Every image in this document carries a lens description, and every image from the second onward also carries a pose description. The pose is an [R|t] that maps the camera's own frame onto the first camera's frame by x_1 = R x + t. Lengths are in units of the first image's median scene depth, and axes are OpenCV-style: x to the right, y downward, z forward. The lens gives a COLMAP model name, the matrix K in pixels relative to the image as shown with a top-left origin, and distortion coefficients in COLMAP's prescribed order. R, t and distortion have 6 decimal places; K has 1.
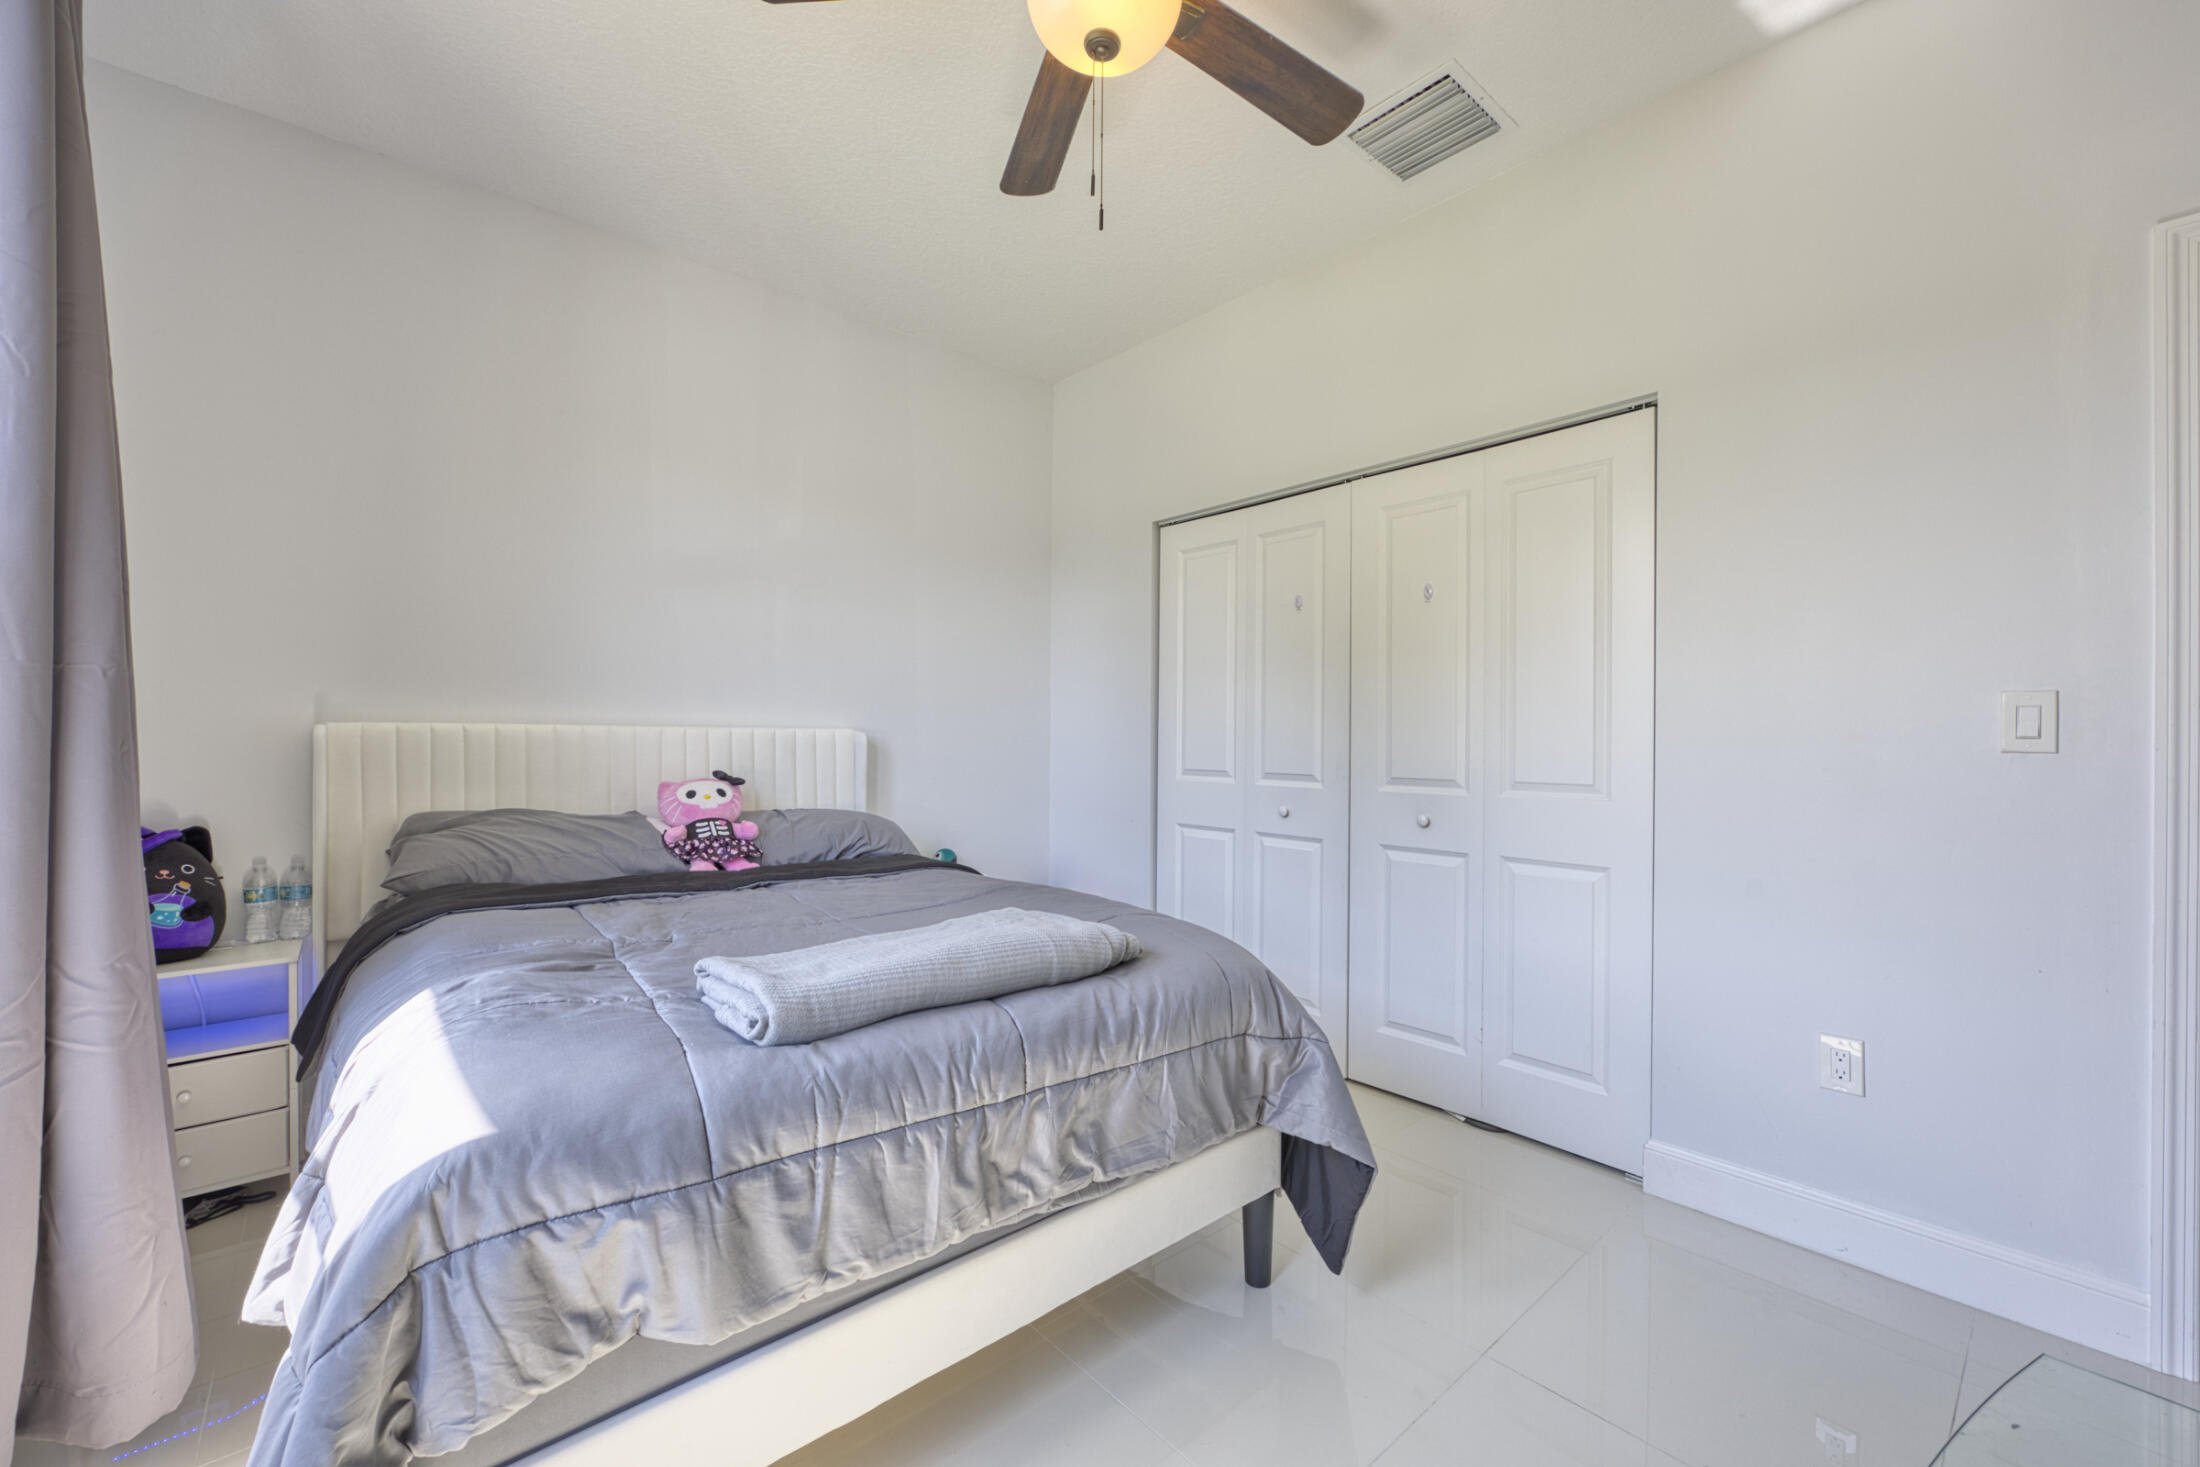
lens RADIAL K [[882.0, 0, 1099.6], [0, 882.0, 746.1], [0, 0, 1]] dist [-0.004041, 0.000313]
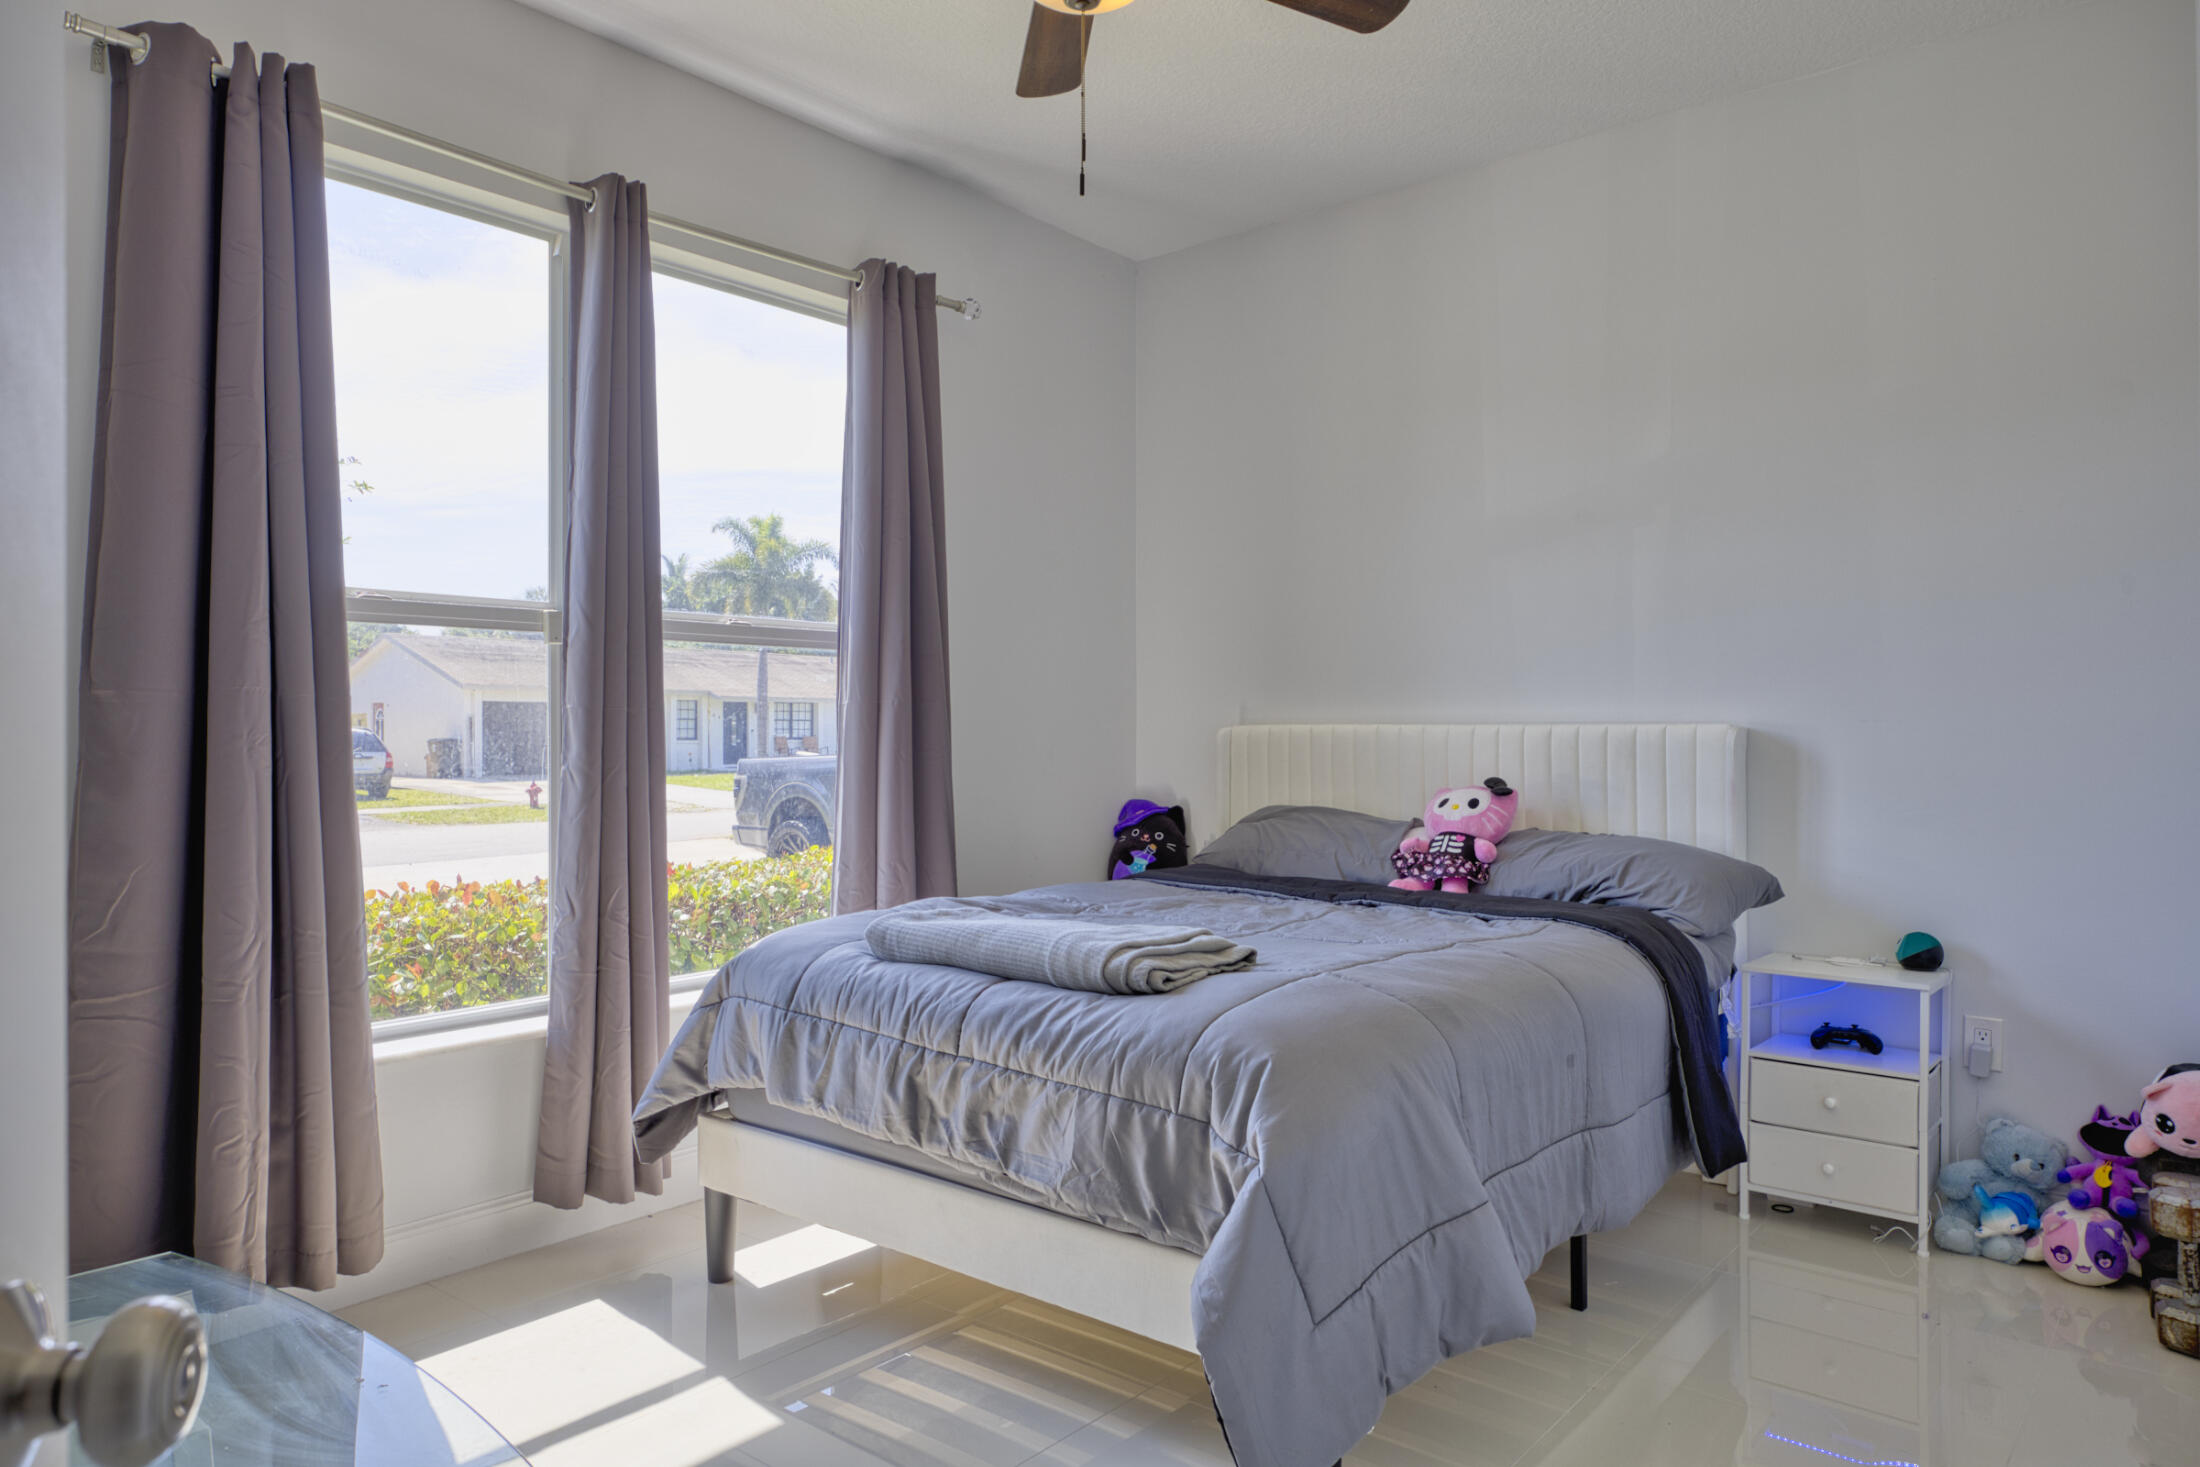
lens RADIAL K [[1419.2, 0, 1098.8], [0, 1419.2, 732.6], [0, 0, 1]] dist [0.000635, 0.000068]
pose [[0.148083, -0.006741, -0.988952, 1.092852], [-0.007067, 0.999944, -0.007875, -0.001089], [0.988950, 0.008155, 0.148027, 0.575753]]
